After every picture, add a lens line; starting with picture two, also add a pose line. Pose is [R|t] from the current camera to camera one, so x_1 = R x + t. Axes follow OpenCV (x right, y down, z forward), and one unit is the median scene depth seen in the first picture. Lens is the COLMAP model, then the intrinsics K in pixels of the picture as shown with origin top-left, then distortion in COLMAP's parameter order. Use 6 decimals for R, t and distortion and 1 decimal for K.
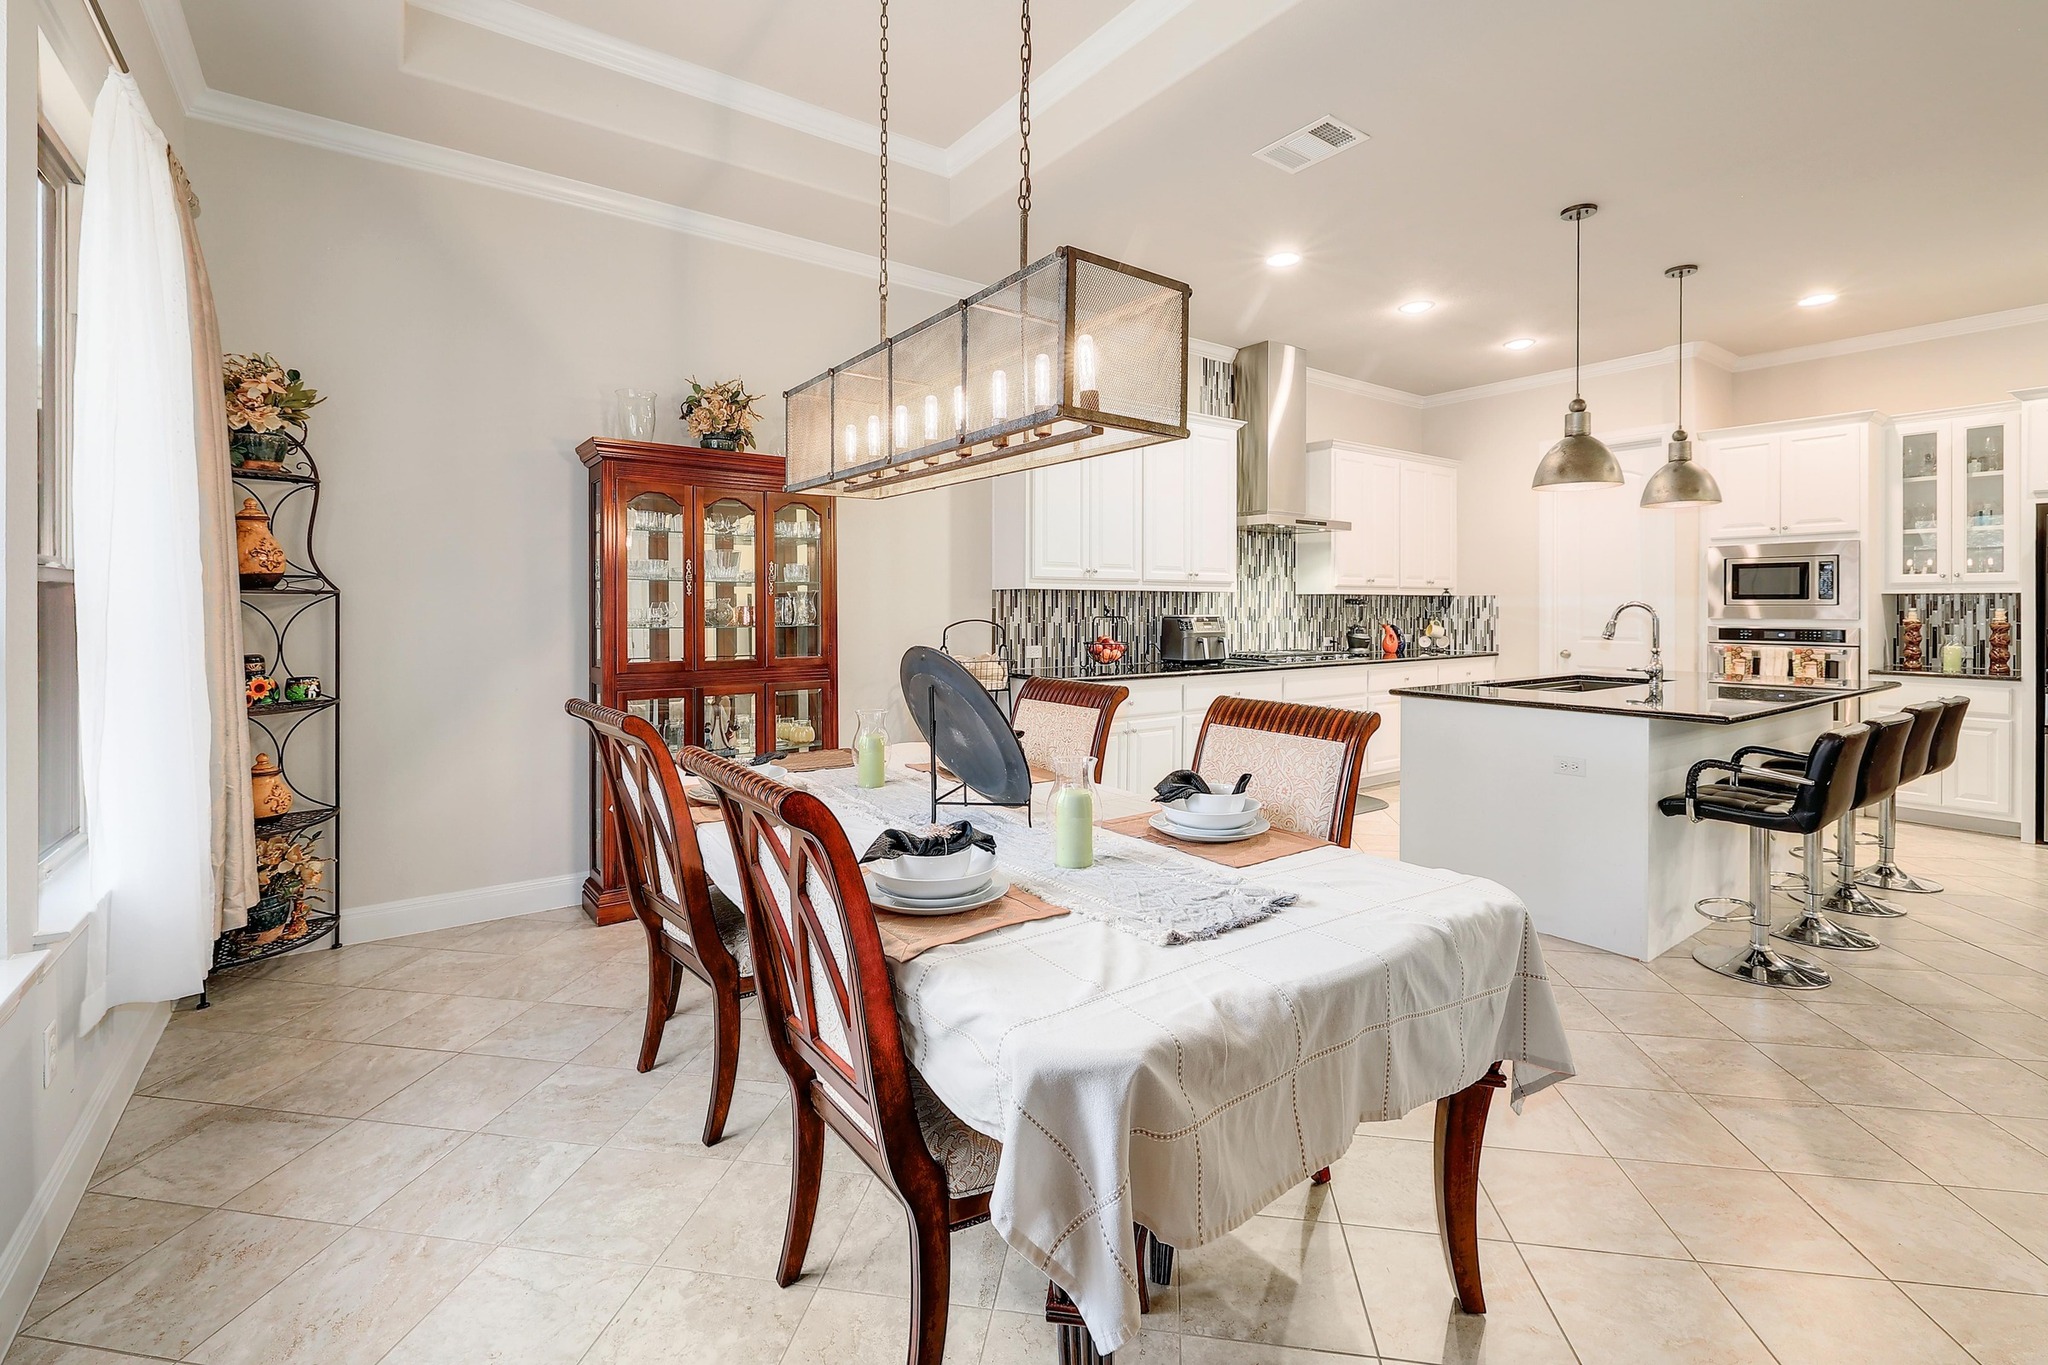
lens RADIAL K [[895.7, 0, 1024.6], [0, 895.7, 607.0], [0, 0, 1]] dist [-0.003302, 0.000220]
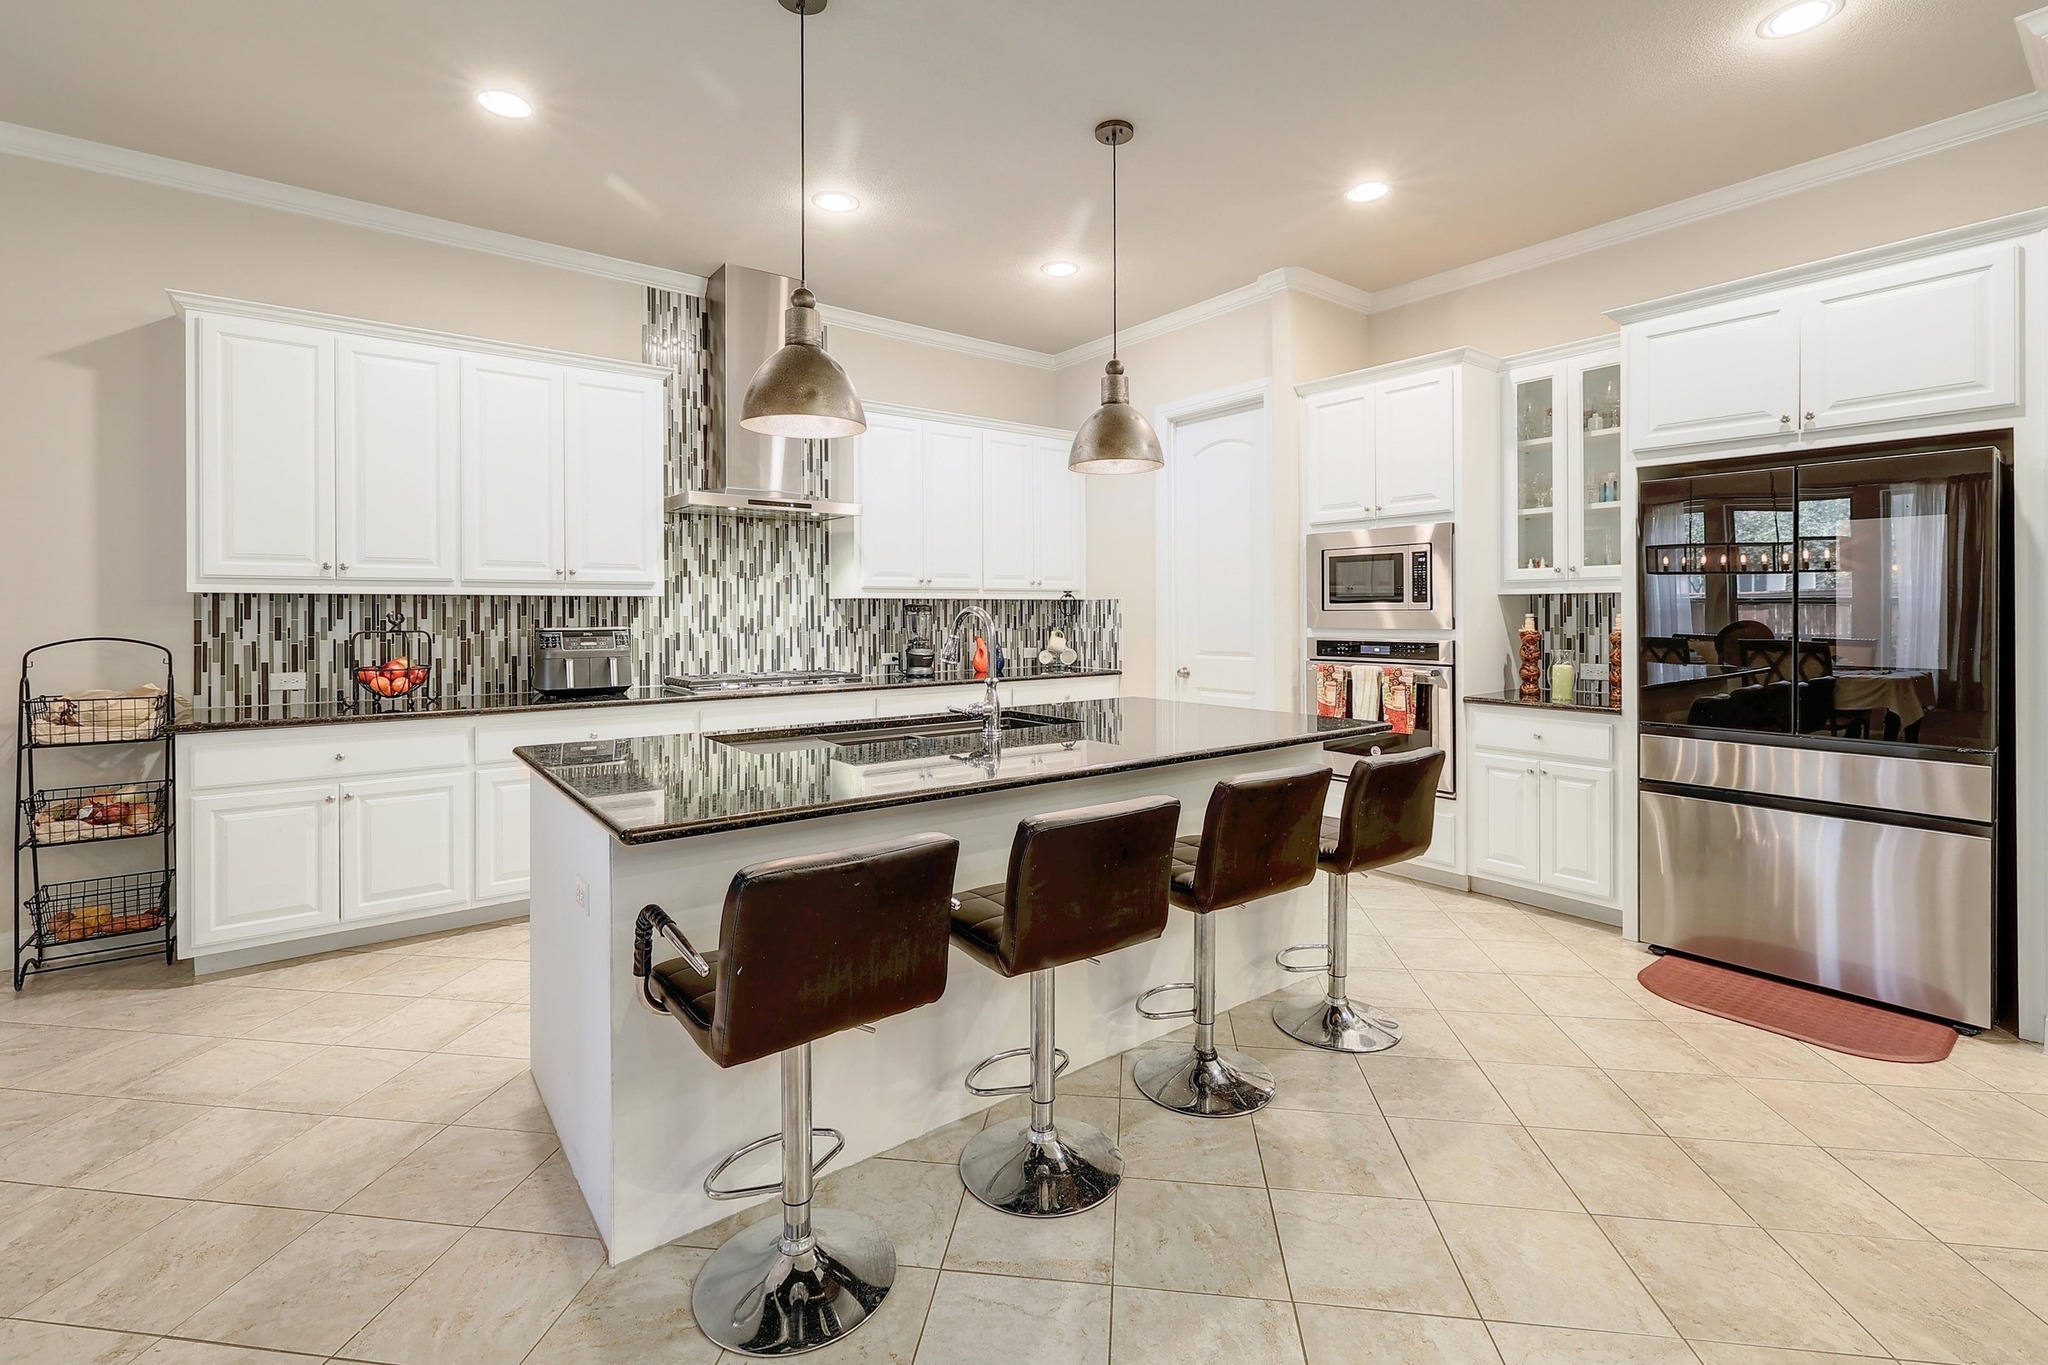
lens RADIAL K [[895.7, 0, 1024.6], [0, 895.7, 607.0], [0, 0, 1]] dist [-0.003302, 0.000220]
pose [[0.999642, -0.004953, 0.026281, 0.536680], [0.005149, 0.999959, -0.007426, -0.000742], [-0.026243, 0.007559, 0.999627, 0.253668]]
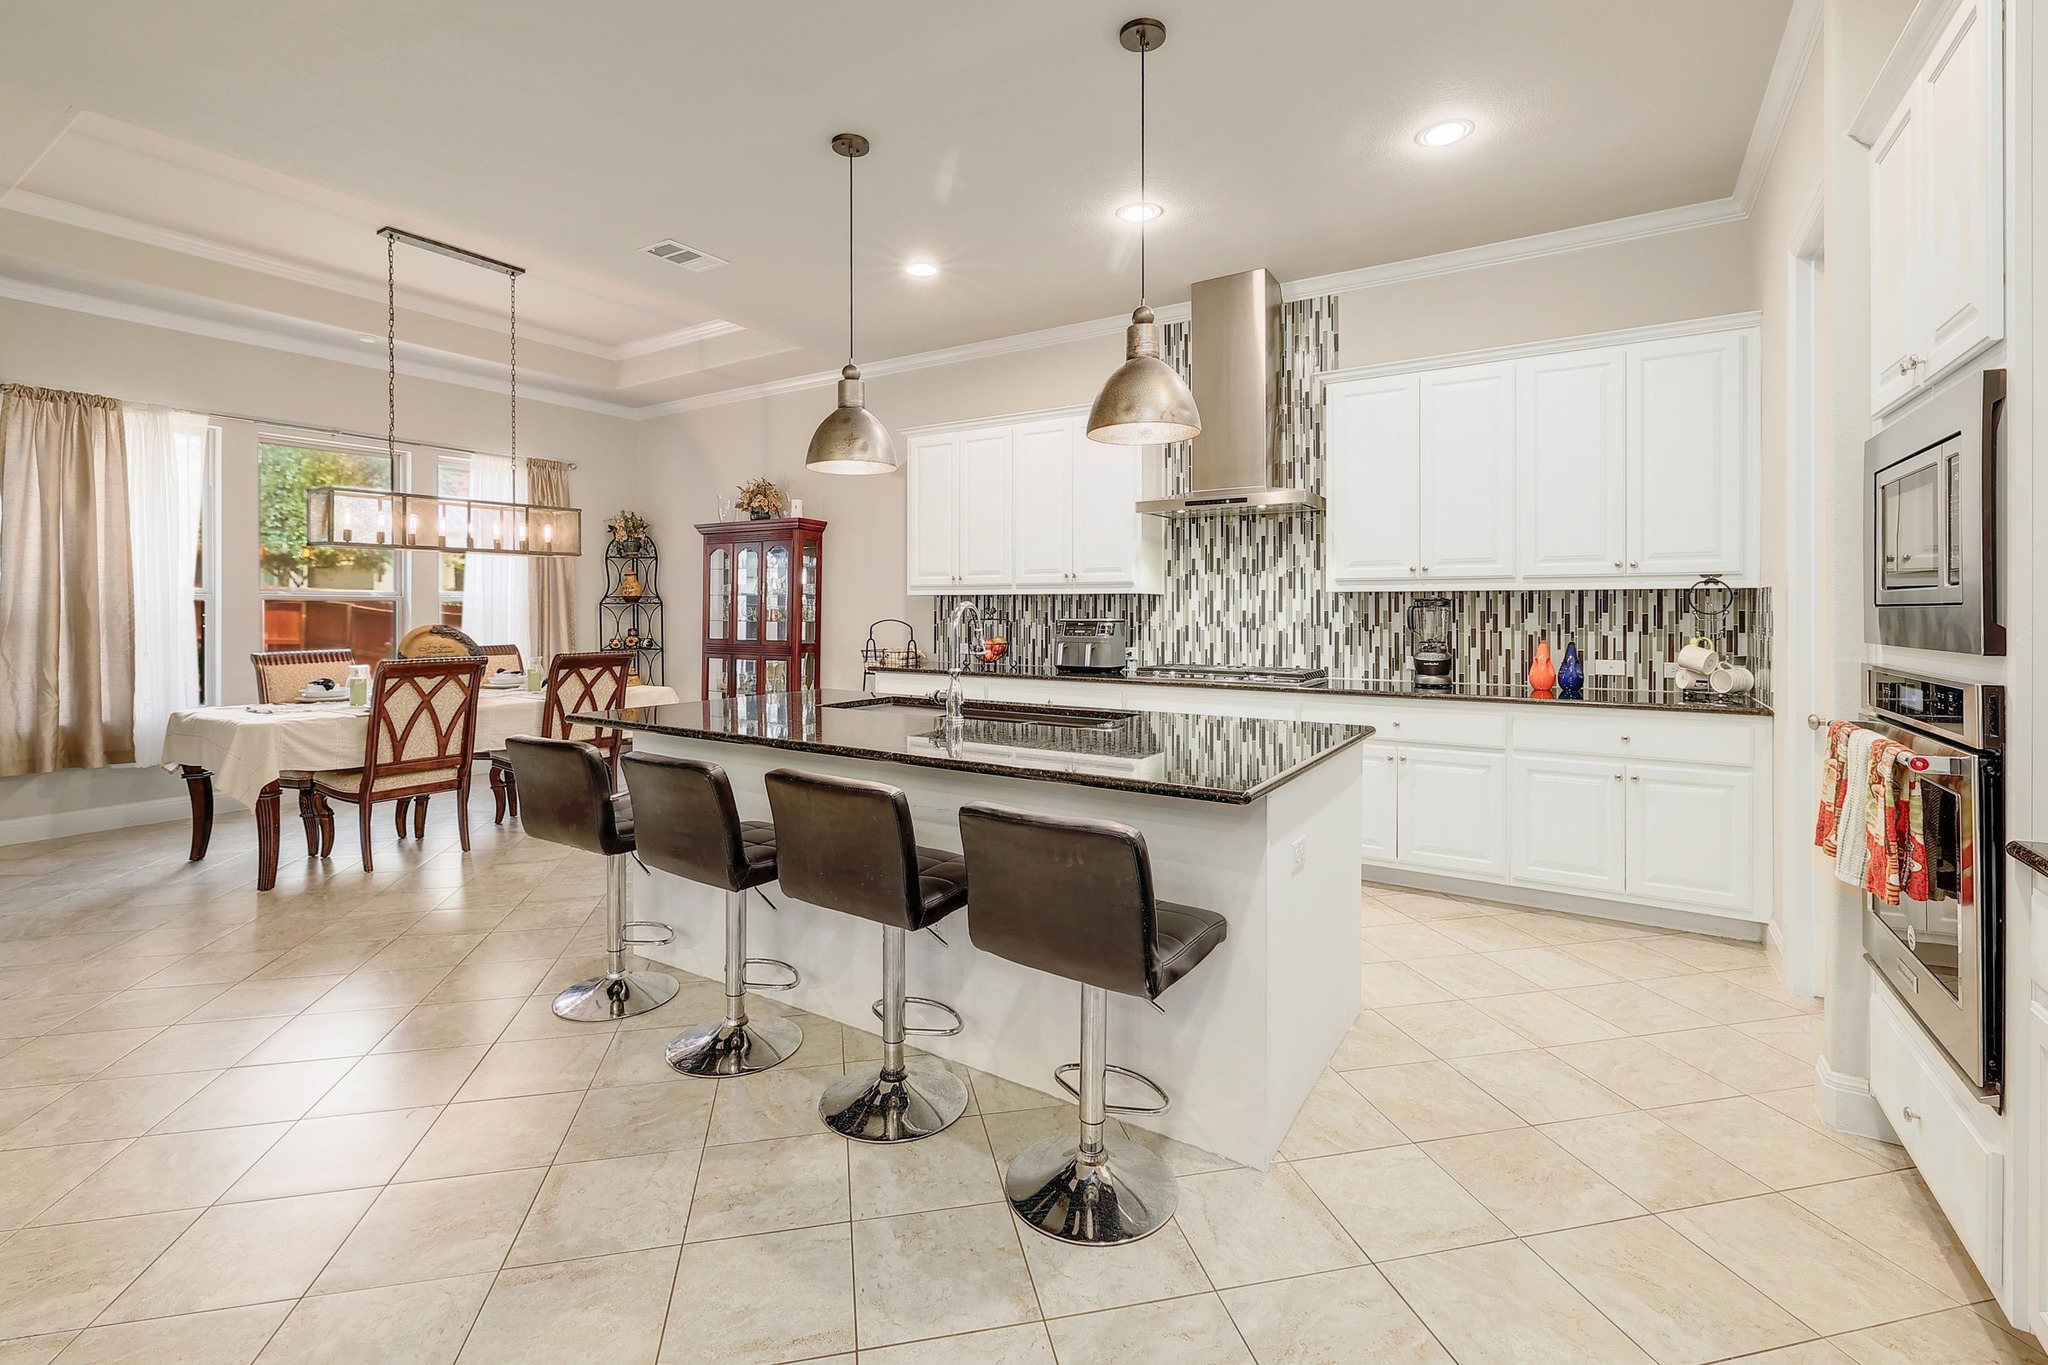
lens RADIAL K [[898.7, 0, 1024.3], [0, 898.7, 611.5], [0, 0, 1]] dist [-0.002164, -0.000048]
pose [[0.367156, 0.001707, -0.930158, 1.044230], [-0.002070, 0.999997, 0.001017, 0.000314], [0.930157, 0.001552, 0.367159, 0.594063]]
